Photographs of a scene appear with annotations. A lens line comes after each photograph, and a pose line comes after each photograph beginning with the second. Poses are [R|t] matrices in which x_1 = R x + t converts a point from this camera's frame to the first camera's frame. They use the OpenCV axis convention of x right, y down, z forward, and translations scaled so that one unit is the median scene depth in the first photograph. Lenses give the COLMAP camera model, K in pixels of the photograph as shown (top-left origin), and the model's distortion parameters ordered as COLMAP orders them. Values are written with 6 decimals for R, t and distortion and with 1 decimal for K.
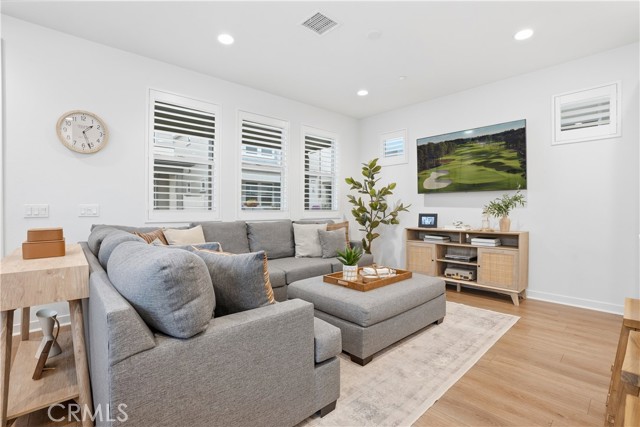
lens RADIAL K [[299.9, 0, 320.0], [0, 299.9, 213.5], [0, 0, 1]] dist [-0.022102, 0.000101]
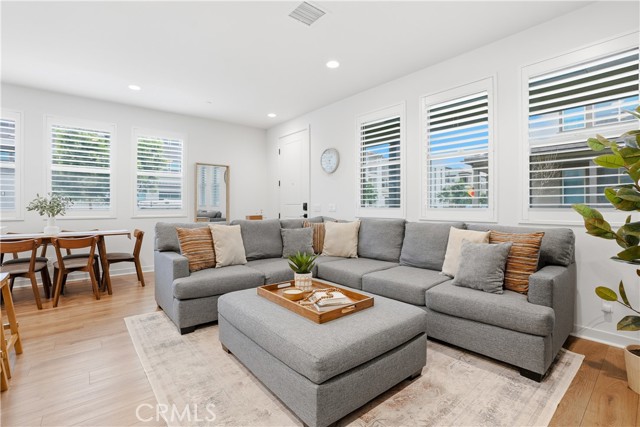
lens RADIAL K [[299.9, 0, 322.4], [0, 299.9, 206.4], [0, 0, 1]] dist [-0.067995, 0.025106]
pose [[-0.050703, -0.003085, -0.998709, 0.668602], [-0.017402, 0.999846, -0.002205, -0.008788], [0.998562, 0.017268, -0.050748, 0.782477]]
